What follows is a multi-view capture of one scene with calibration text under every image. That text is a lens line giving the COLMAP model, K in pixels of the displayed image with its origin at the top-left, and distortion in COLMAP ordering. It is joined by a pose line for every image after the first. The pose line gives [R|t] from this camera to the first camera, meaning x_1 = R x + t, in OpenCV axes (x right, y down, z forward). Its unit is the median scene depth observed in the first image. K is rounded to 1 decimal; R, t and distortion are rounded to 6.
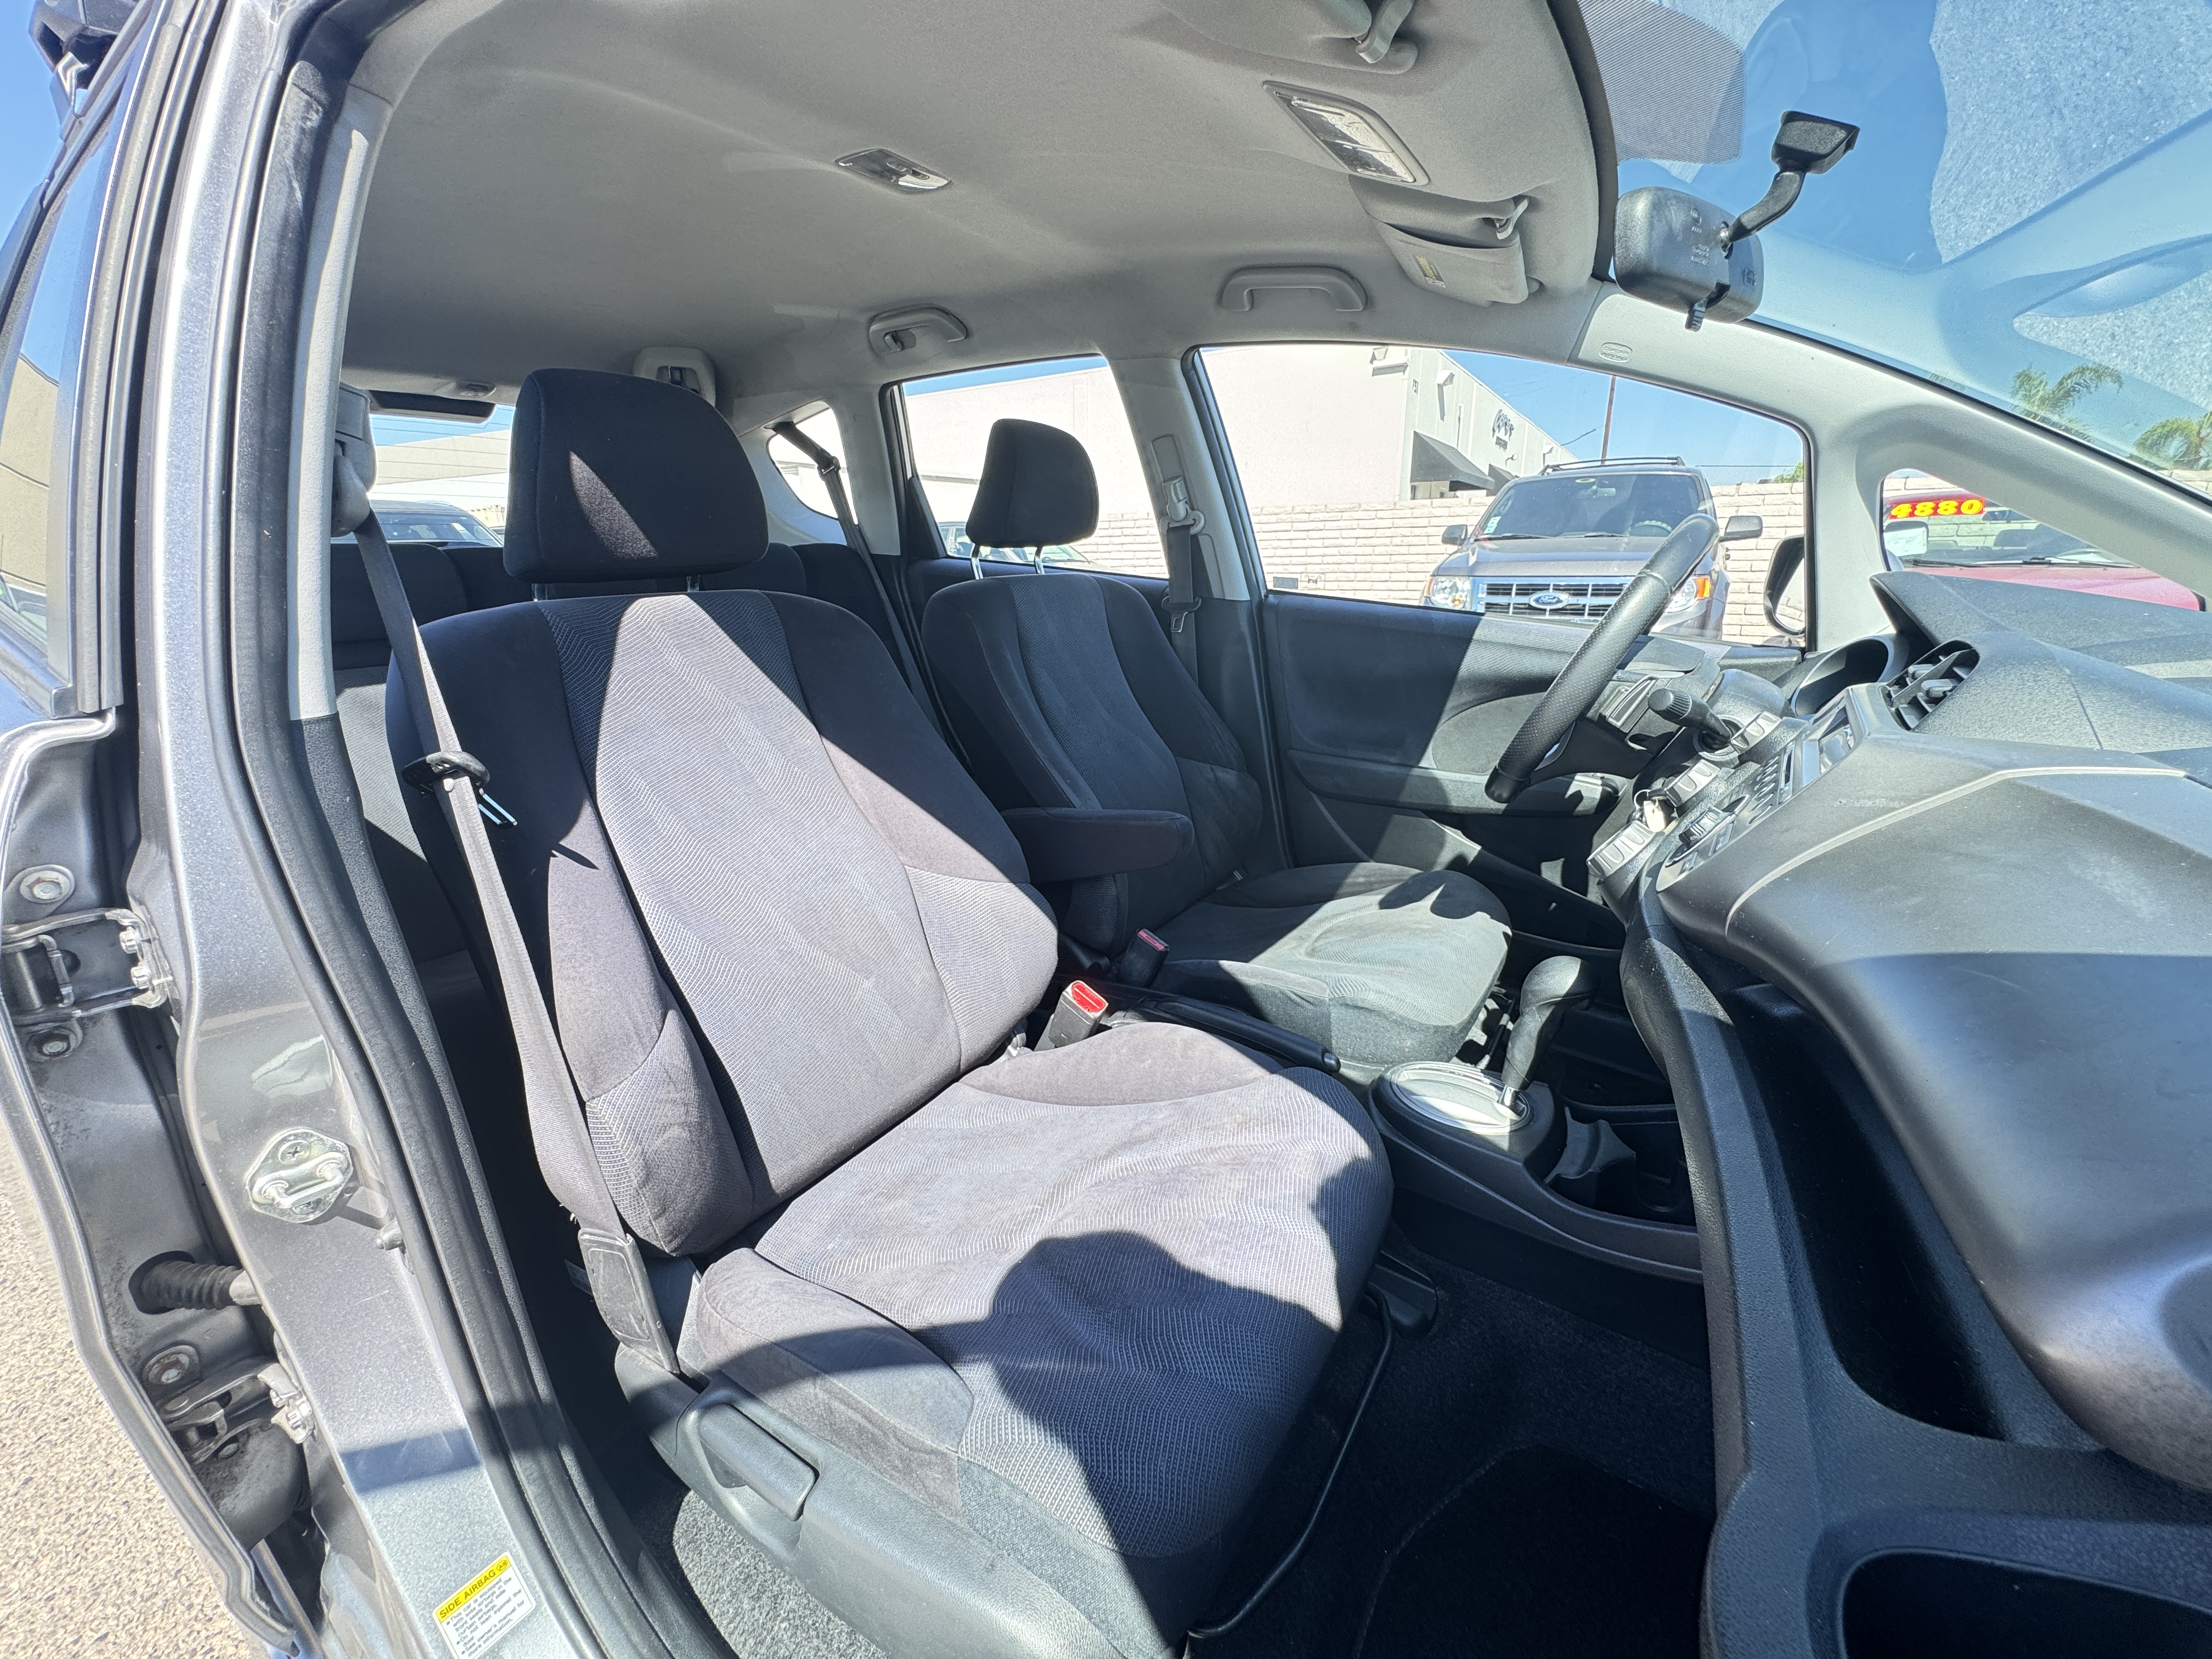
lens RADIAL K [[892.1, 0, 1103.4], [0, 892.1, 832.7], [0, 0, 1]] dist [-0.006893, 0.000415]
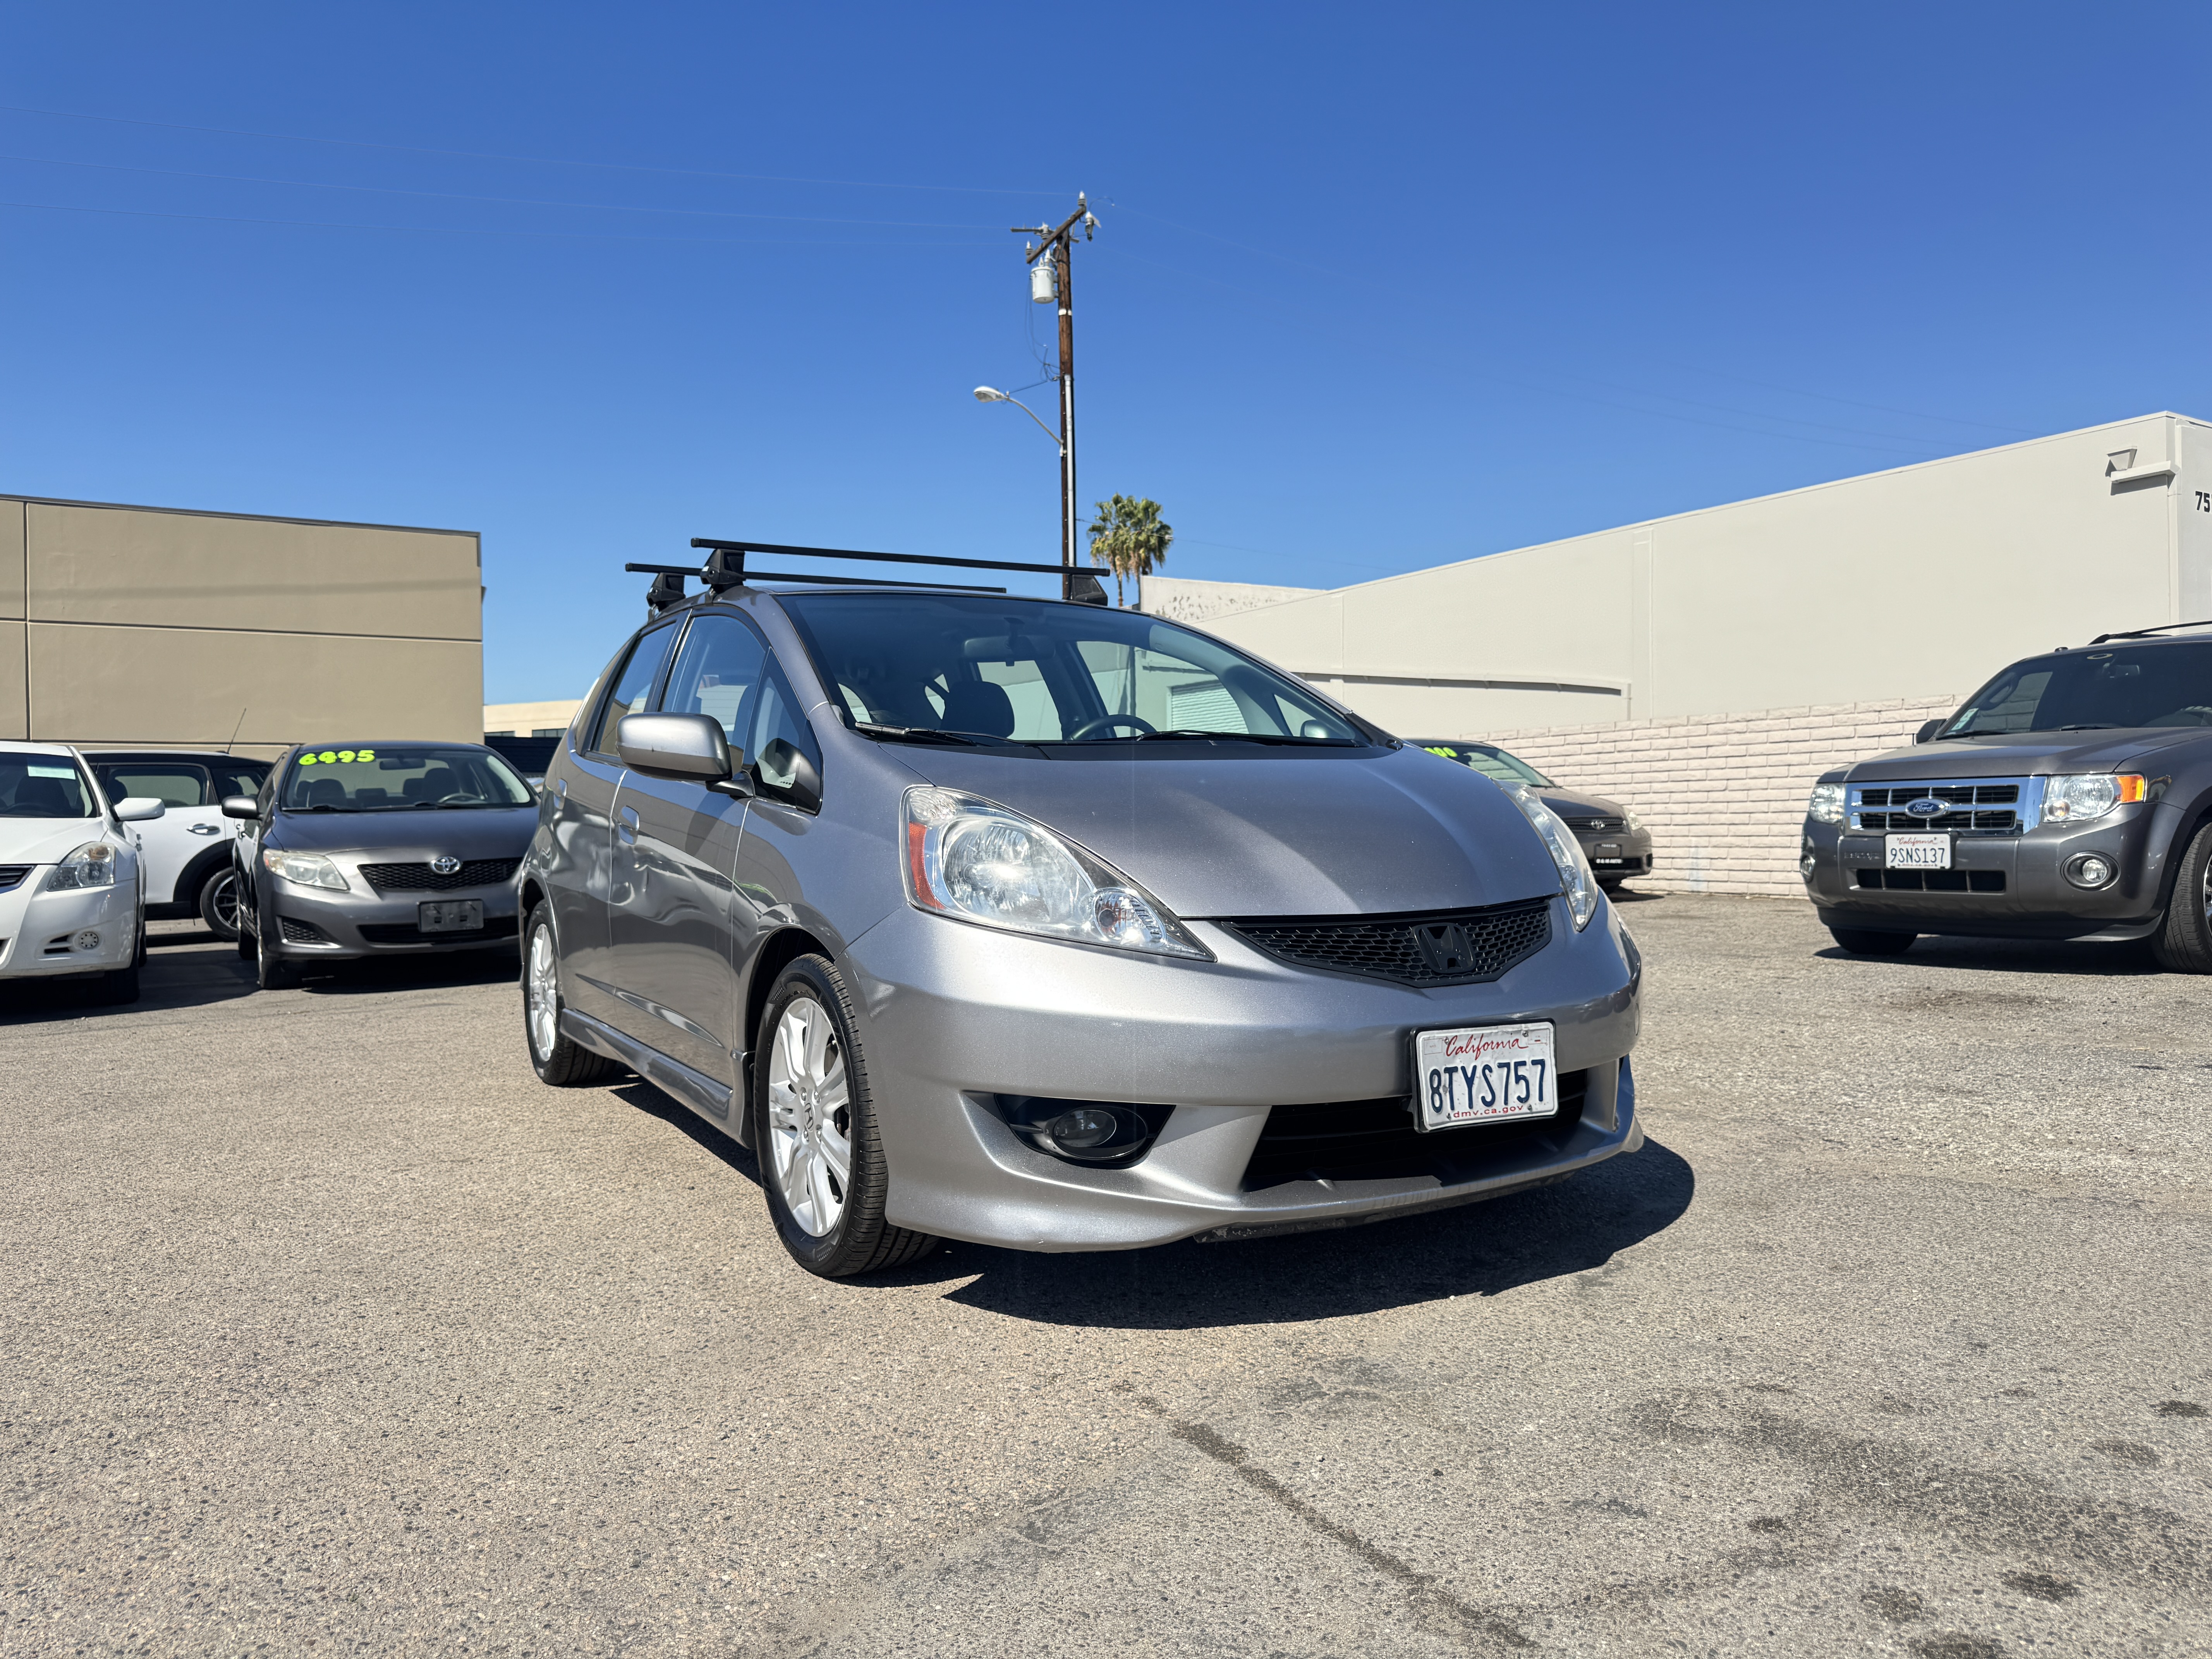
lens RADIAL K [[1578.7, 0, 1094.8], [0, 1578.7, 794.5], [0, 0, 1]] dist [0.027316, -0.037046]
pose [[0.898943, -0.013490, -0.437857, 0.417216], [-0.118898, 0.954492, -0.273512, 0.179889], [0.421621, 0.297933, 0.856430, -0.464328]]
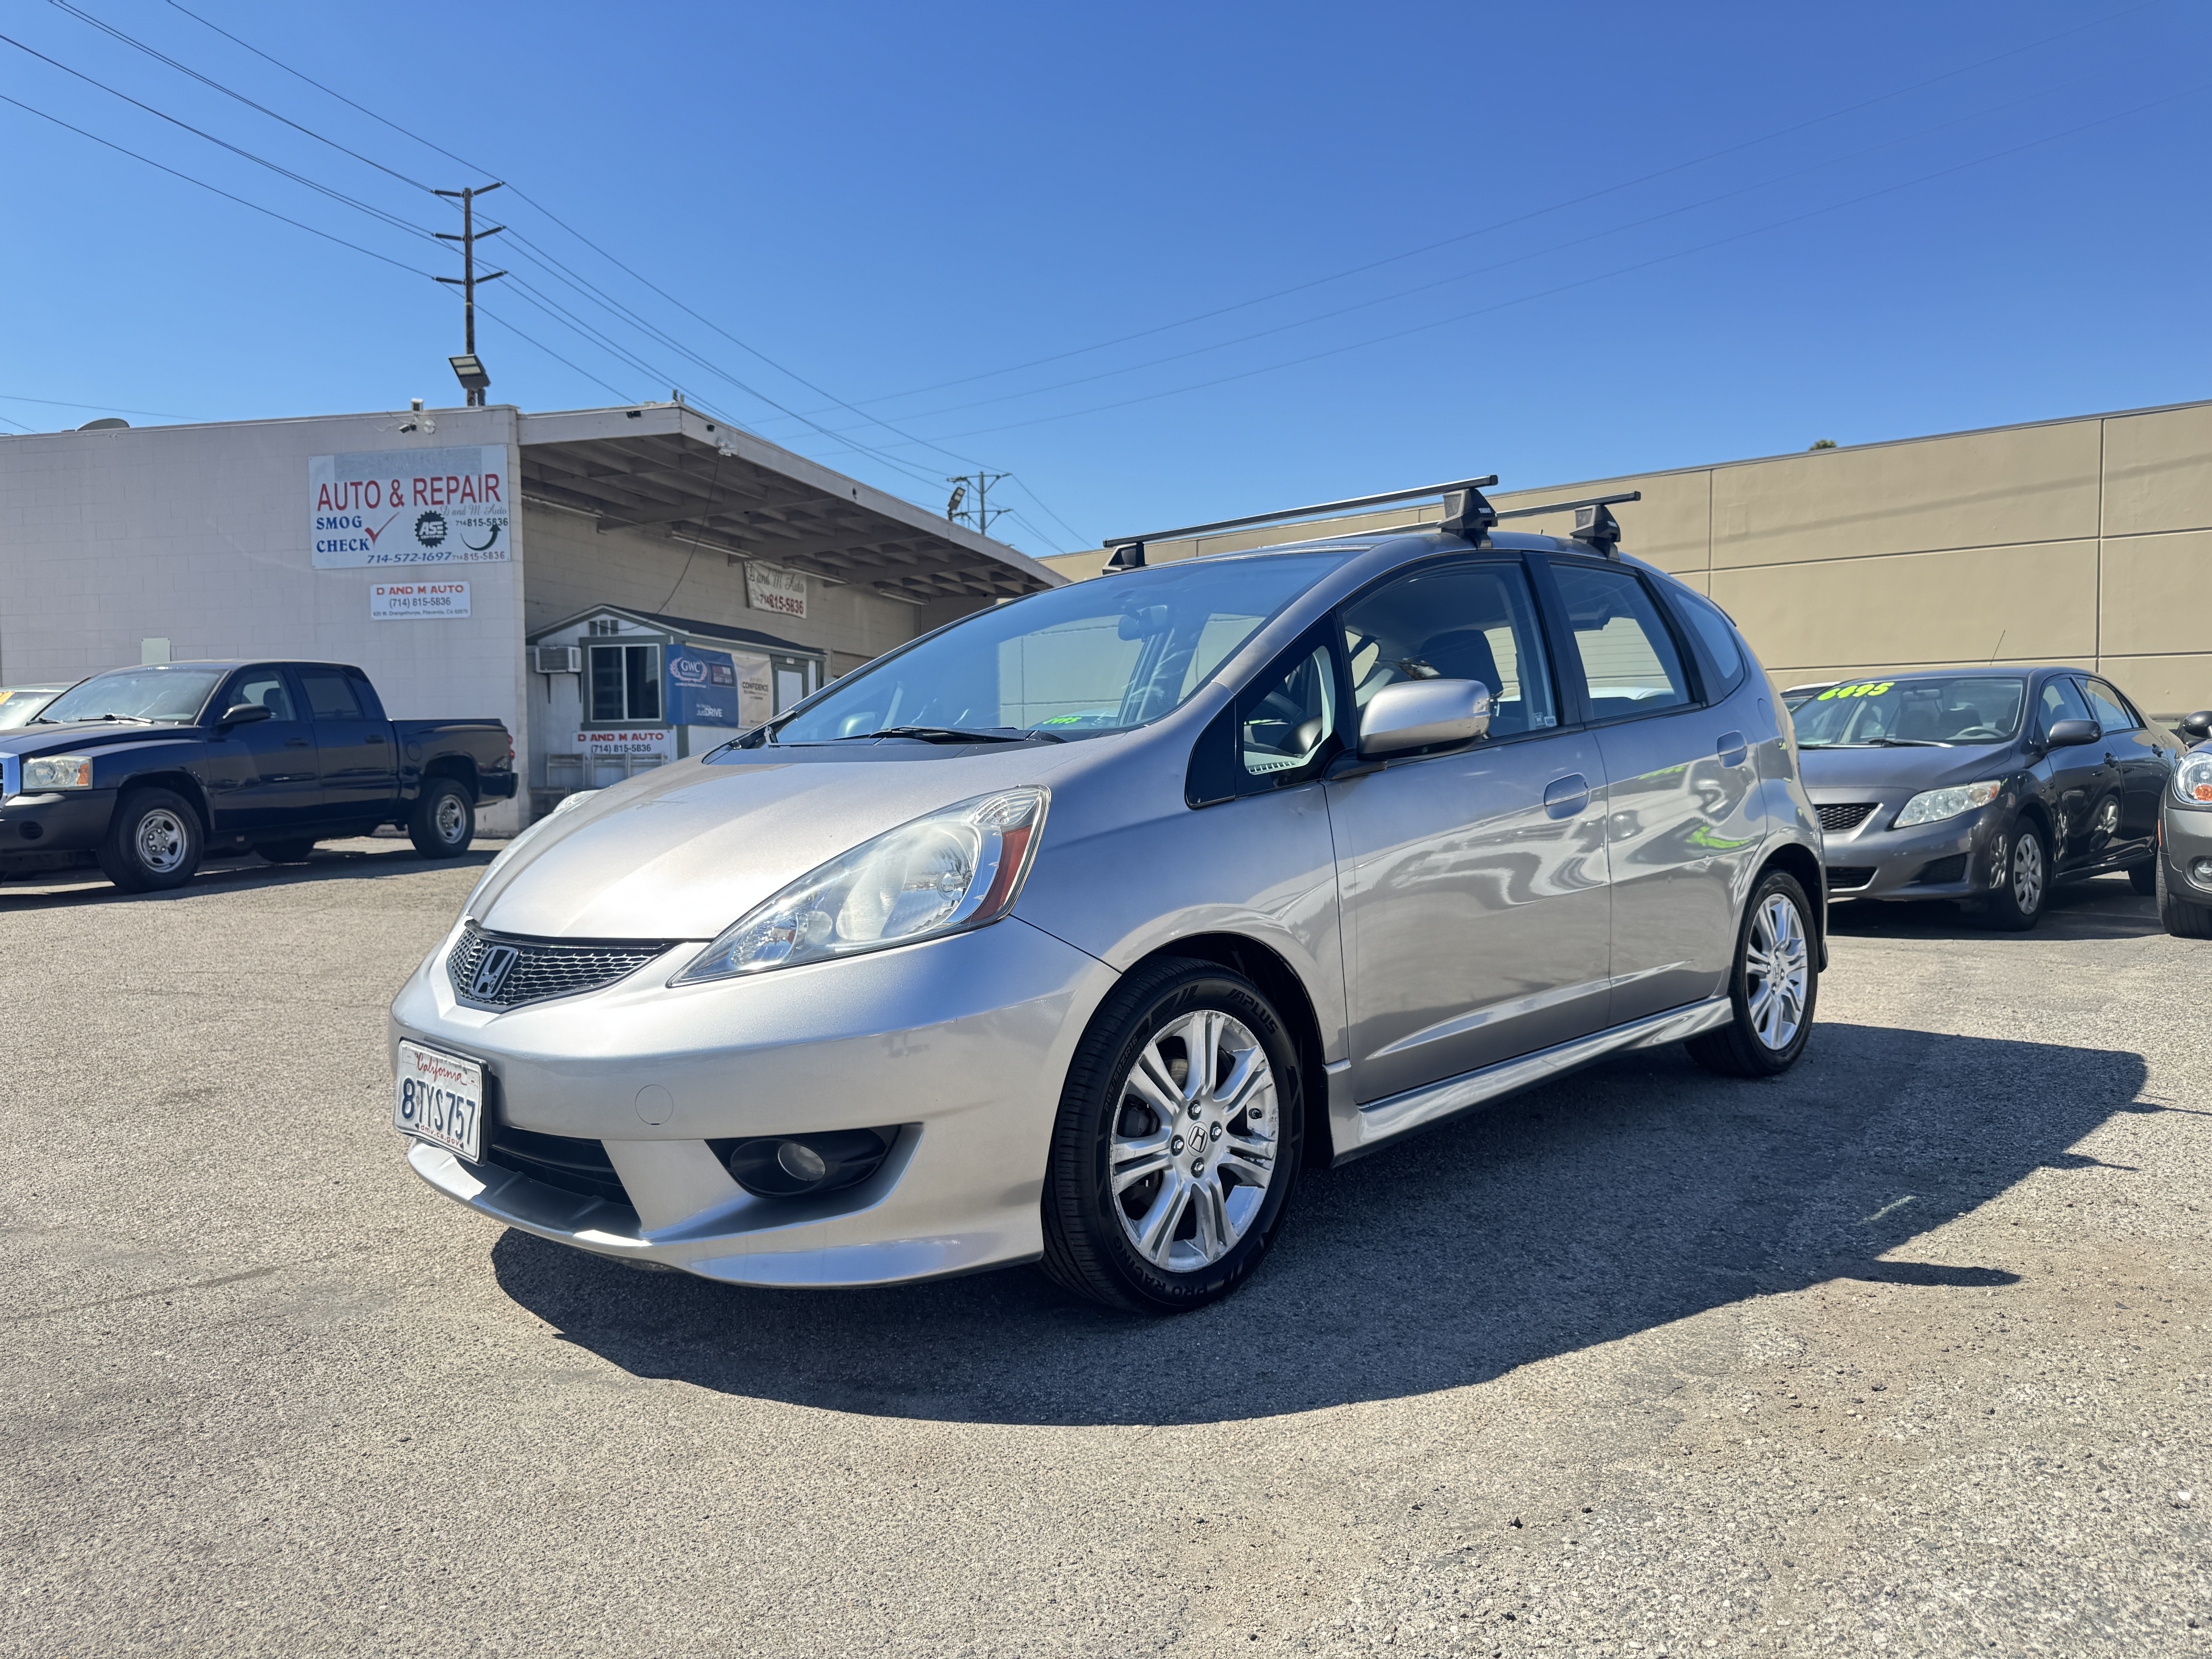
lens RADIAL K [[1578.7, 0, 1110.6], [0, 1578.7, 838.4], [0, 0, 1]] dist [0.027316, -0.037046]
pose [[-0.187228, 0.063967, -0.980232, 0.723024], [-0.277257, 0.953864, 0.115204, -0.057416], [0.942377, 0.293345, -0.160854, 0.226568]]
